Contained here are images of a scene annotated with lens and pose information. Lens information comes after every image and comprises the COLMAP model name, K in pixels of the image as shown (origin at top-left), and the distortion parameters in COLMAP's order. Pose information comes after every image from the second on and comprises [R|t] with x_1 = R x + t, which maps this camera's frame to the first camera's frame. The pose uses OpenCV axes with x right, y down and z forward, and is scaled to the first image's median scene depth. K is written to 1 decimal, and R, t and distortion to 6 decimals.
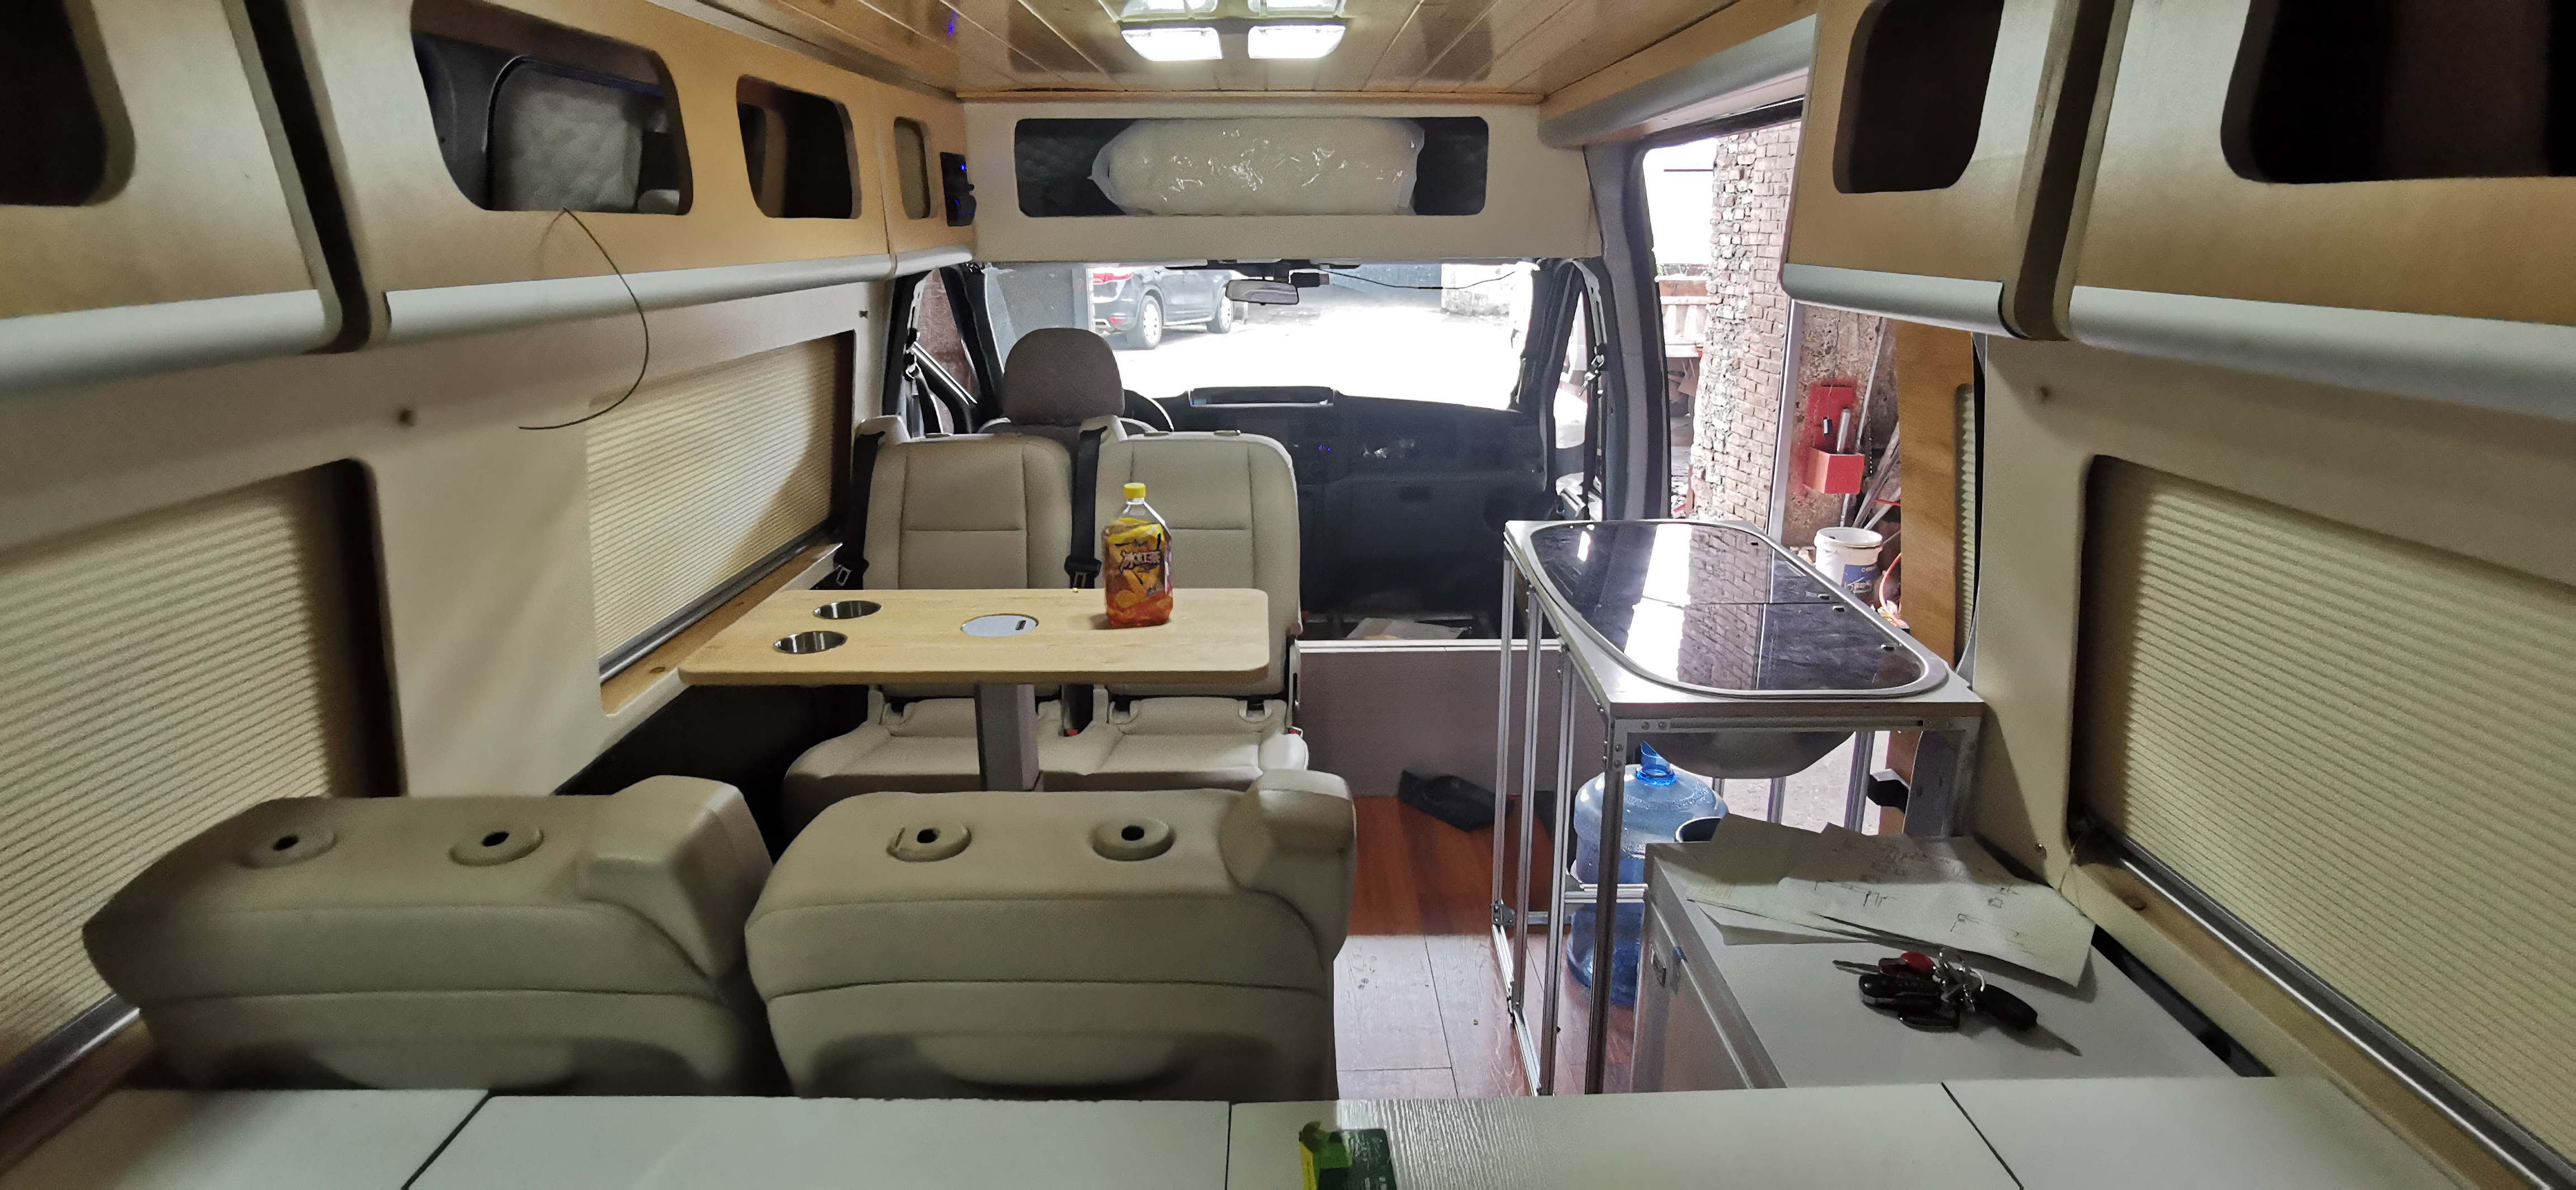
lens RADIAL K [[1218.7, 0, 1278.7], [0, 1218.7, 601.8], [0, 0, 1]] dist [-0.044014, 0.000170]
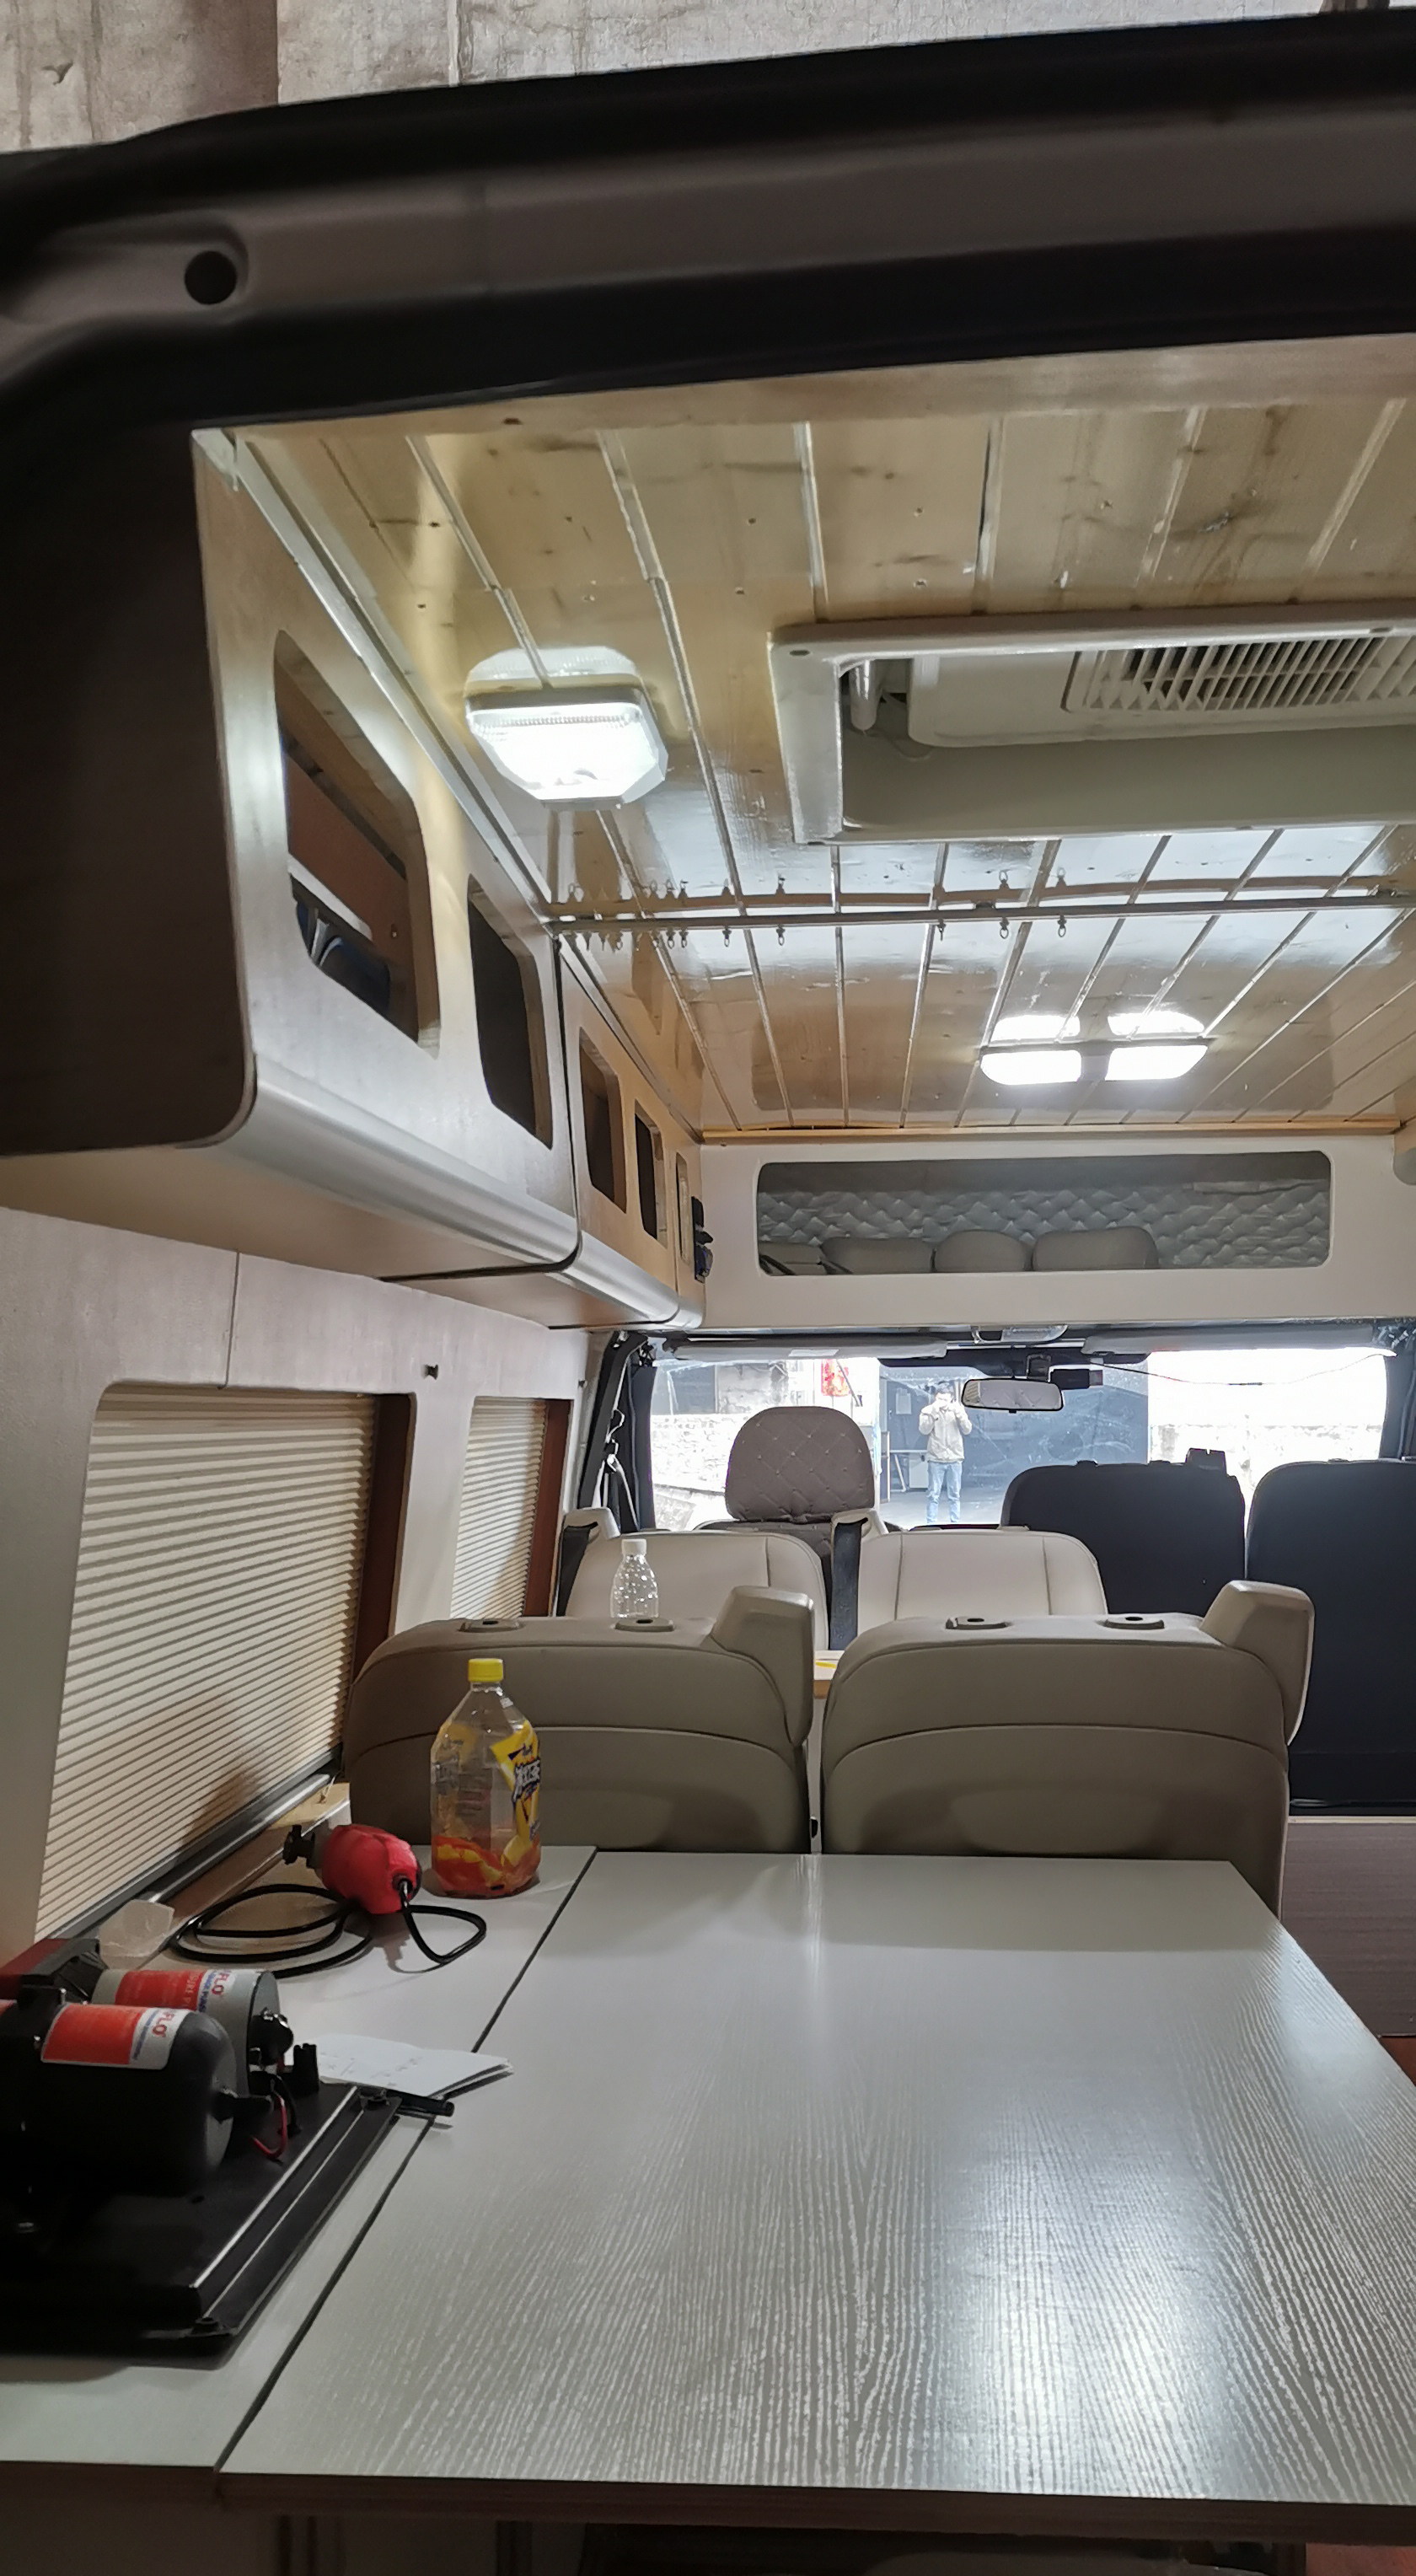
lens RADIAL K [[2327.2, 0, 703.5], [0, 2327.2, 1521.2], [0, 0, 1]] dist [0.081672, -0.000695]
pose [[0.997734, -0.004073, -0.067166, -0.149792], [-0.013295, 0.966558, -0.256104, 0.264917], [0.065963, 0.256417, 0.964313, -0.521805]]
